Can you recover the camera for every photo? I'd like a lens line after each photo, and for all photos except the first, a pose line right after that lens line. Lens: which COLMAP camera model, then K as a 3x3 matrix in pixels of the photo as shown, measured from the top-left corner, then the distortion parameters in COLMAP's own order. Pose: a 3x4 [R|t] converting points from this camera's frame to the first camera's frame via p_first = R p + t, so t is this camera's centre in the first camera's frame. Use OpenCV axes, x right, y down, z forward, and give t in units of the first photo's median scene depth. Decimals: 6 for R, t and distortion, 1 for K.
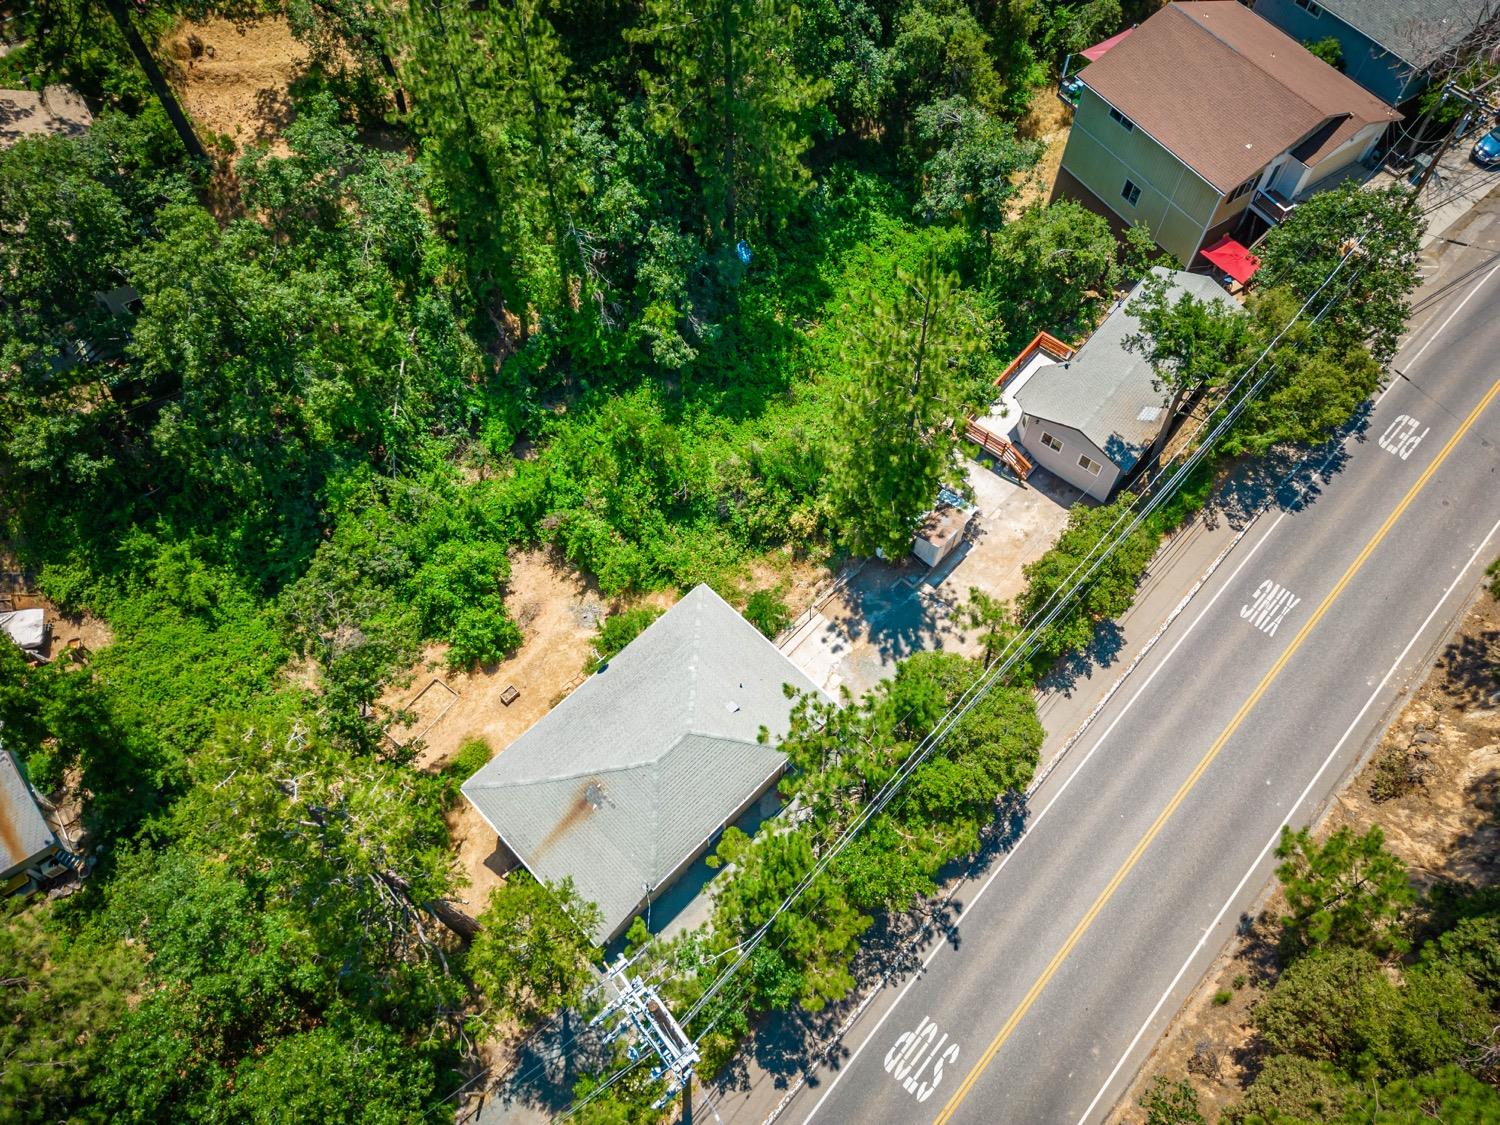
lens RADIAL K [[1050.5, 0, 754.4], [0, 1050.5, 552.5], [0, 0, 1]] dist [0.068312, -0.064735]
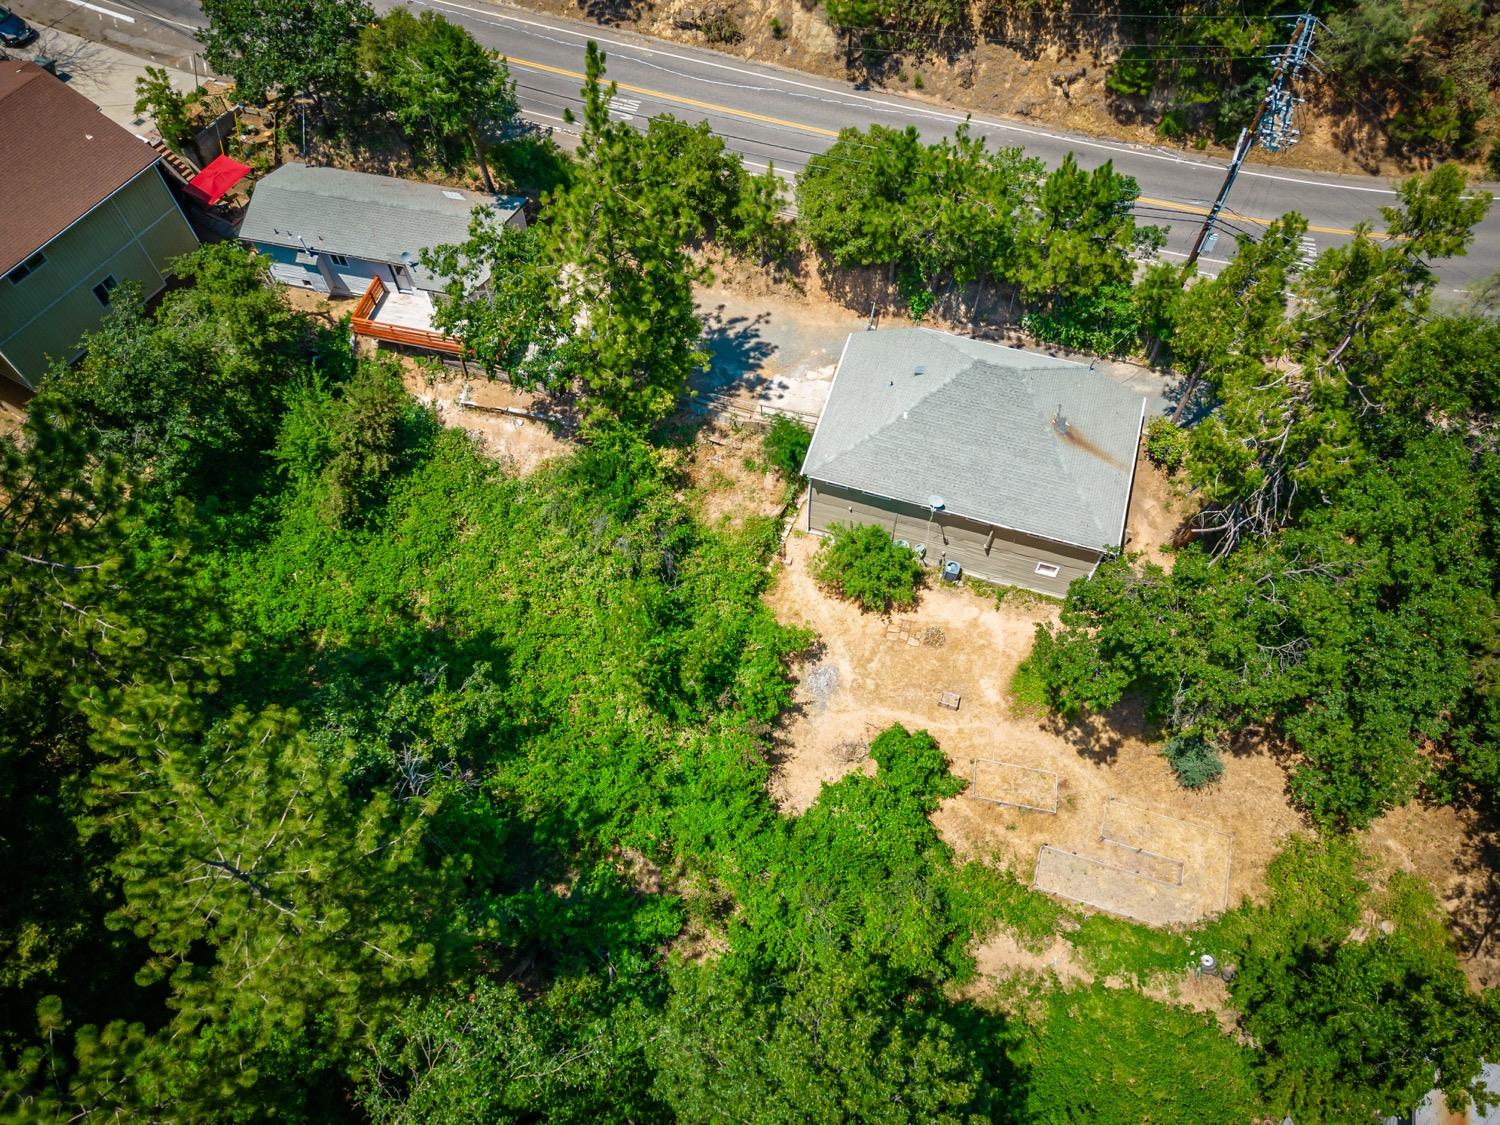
lens RADIAL K [[1050.5, 0, 751.7], [0, 1050.5, 564.7], [0, 0, 1]] dist [0.068312, -0.064735]
pose [[-0.461347, -0.755368, 0.465379, -0.526090], [0.767241, -0.076263, 0.636808, -0.608558], [-0.445533, 0.650848, 0.614734, 0.483180]]
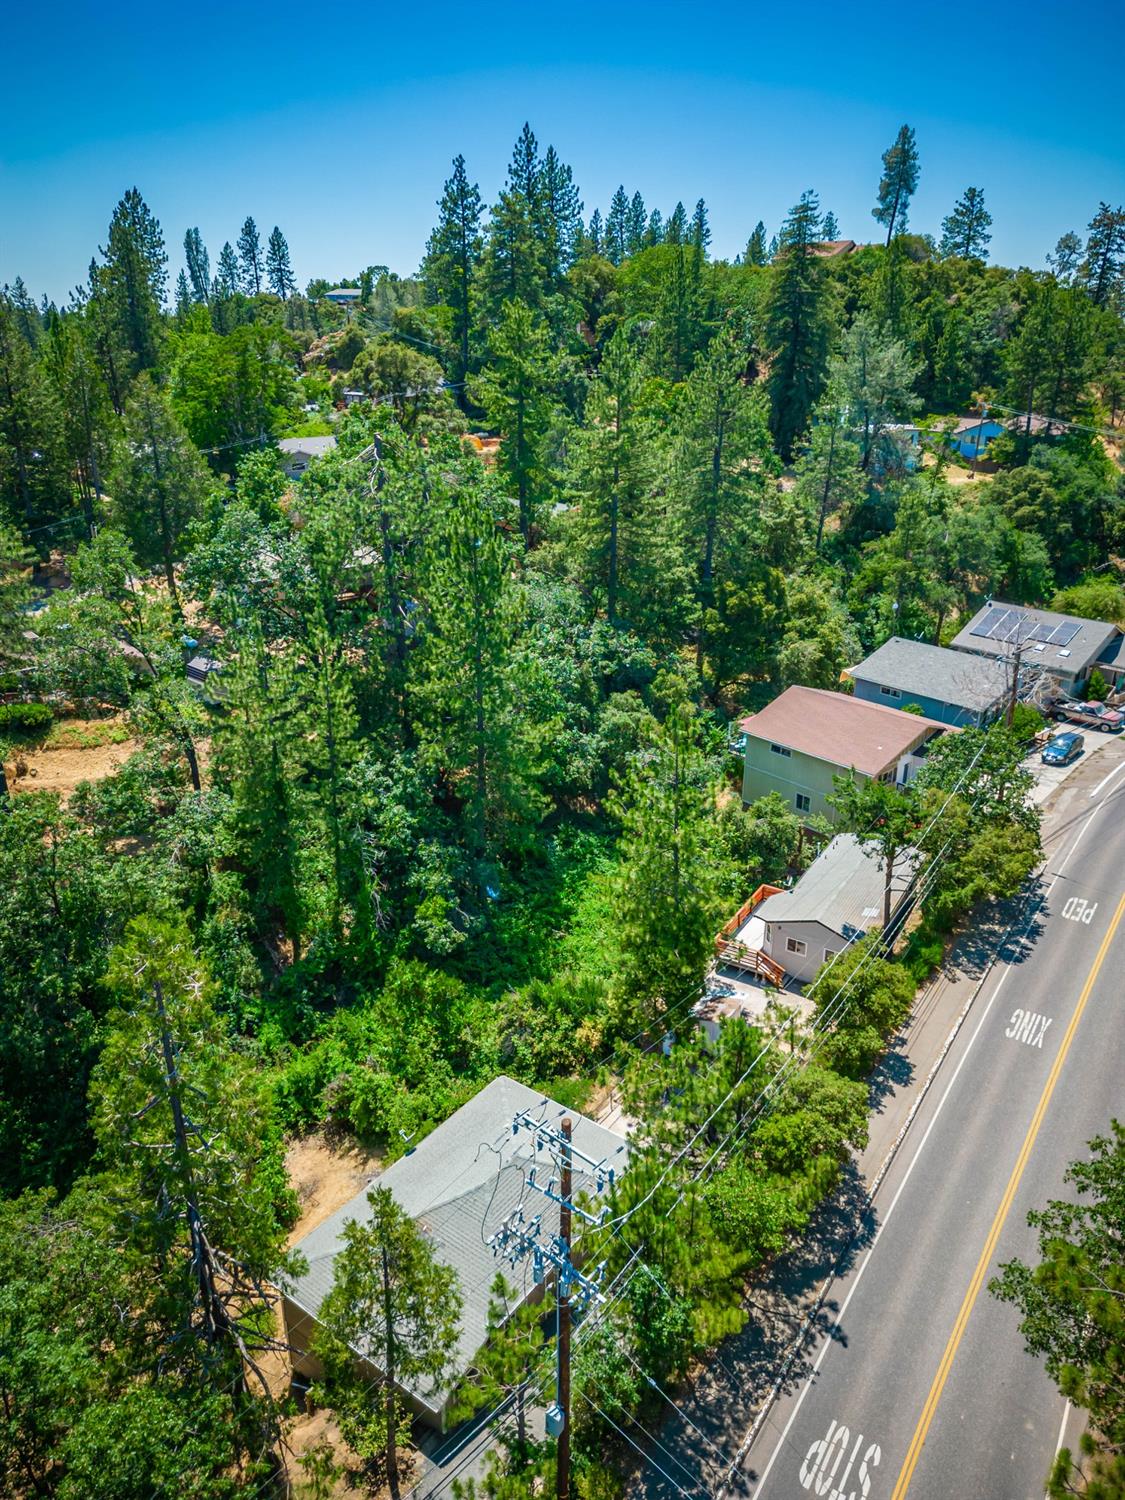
lens RADIAL K [[1050.5, 0, 560.6], [0, 1050.5, 744.8], [0, 0, 1]] dist [0.068312, -0.064735]
pose [[0.989506, -0.047542, 0.136446, -0.116660], [0.121197, 0.787242, -0.604616, 0.396239], [-0.078671, 0.614808, 0.784743, 0.003506]]
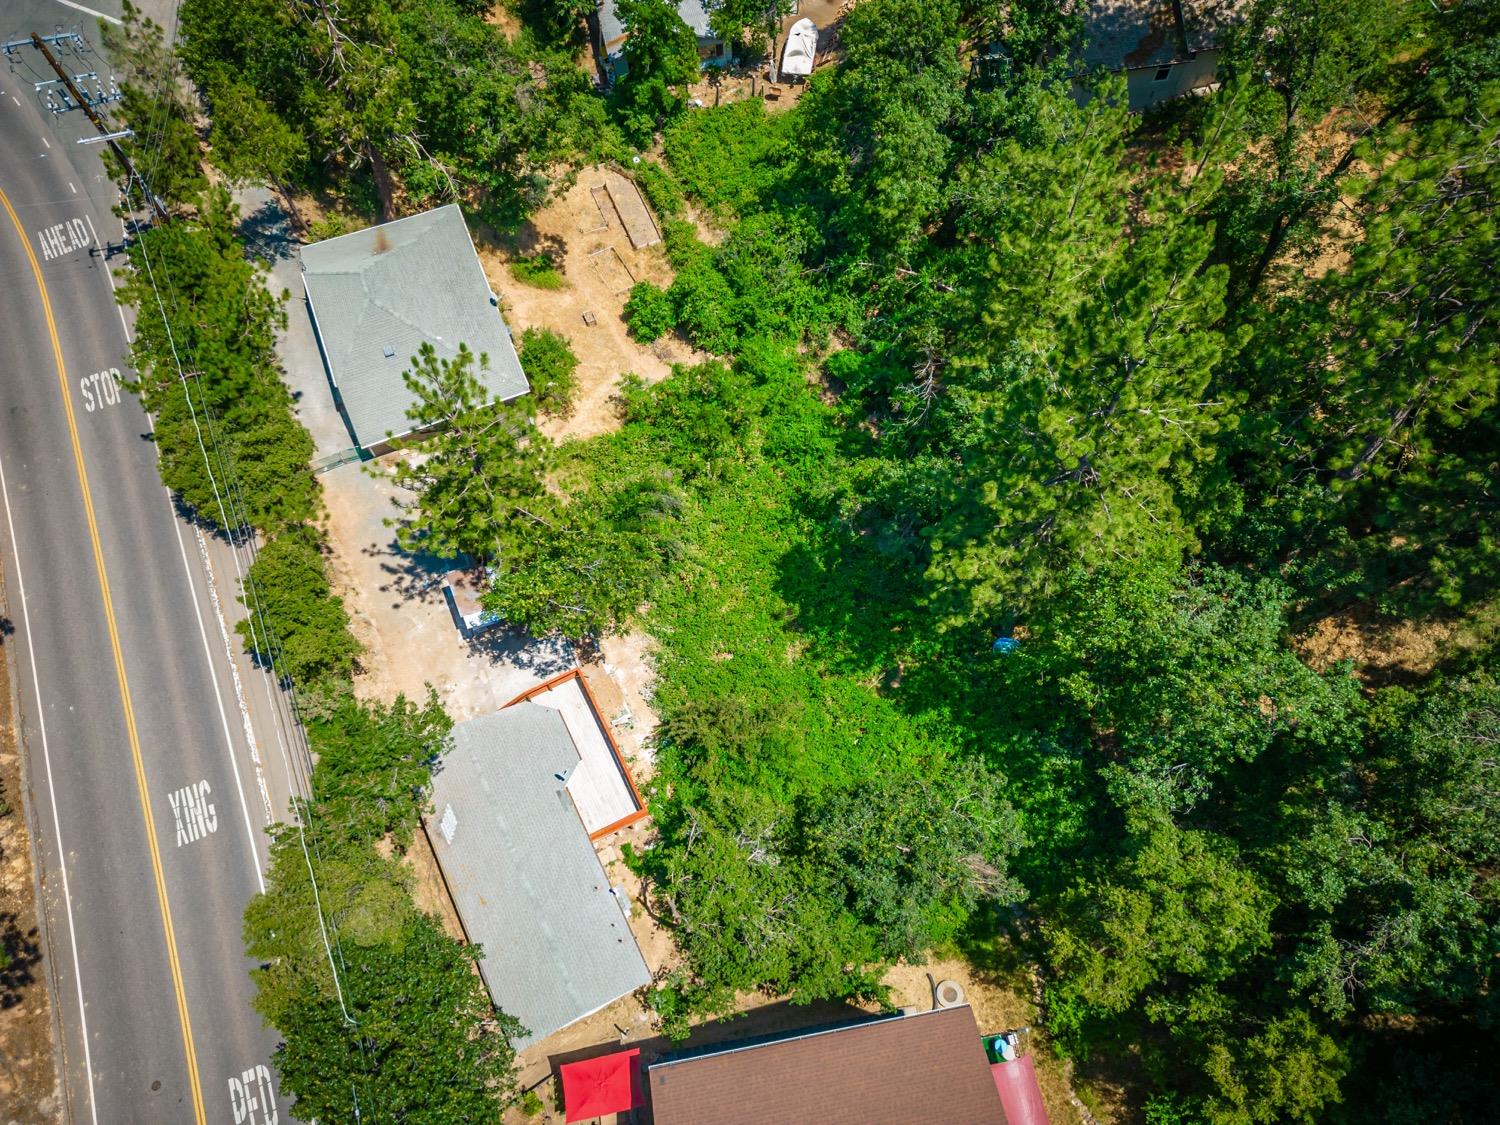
lens RADIAL K [[1050.5, 0, 750.7], [0, 1050.5, 562.7], [0, 0, 1]] dist [0.068312, -0.064735]
pose [[-0.379875, 0.838128, -0.391456, 0.448505], [-0.796163, -0.080775, 0.599666, -0.837434], [0.470977, 0.539460, 0.697971, 0.419093]]
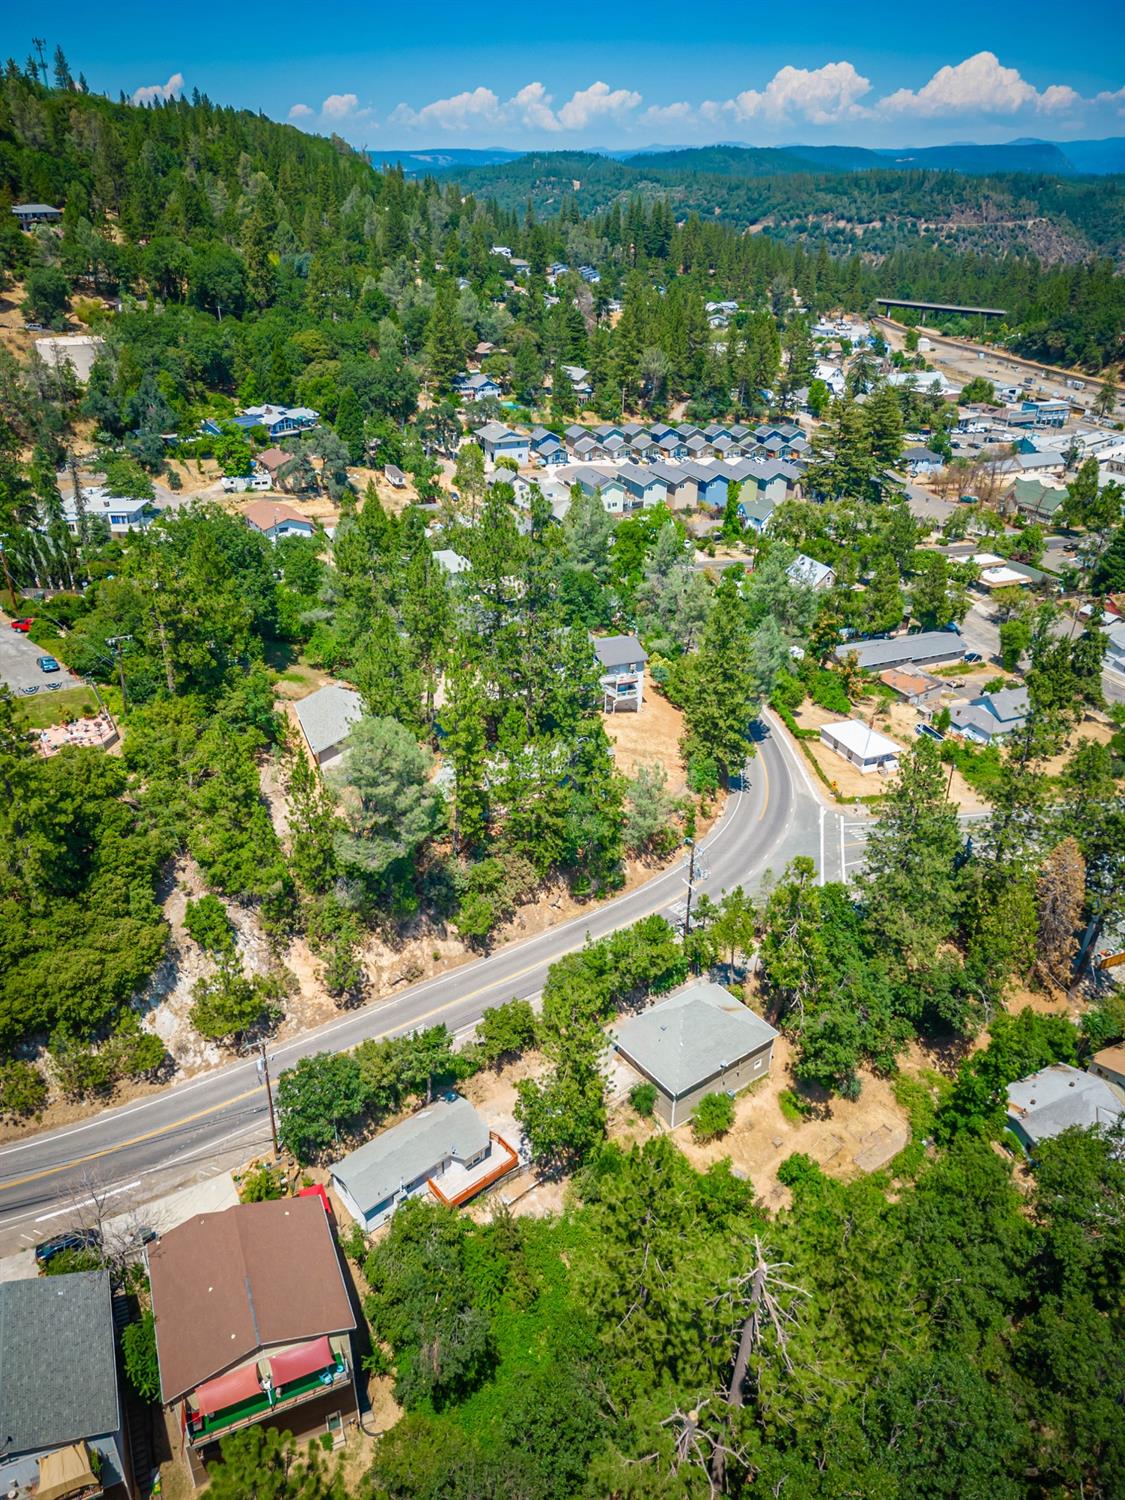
lens RADIAL K [[1050.5, 0, 563.2], [0, 1050.5, 752.4], [0, 0, 1]] dist [0.068312, -0.064735]
pose [[-0.988767, -0.075580, 0.128947, -0.049346], [0.125730, 0.045905, 0.991002, -1.969670], [-0.080820, 0.996083, -0.035886, 0.441729]]
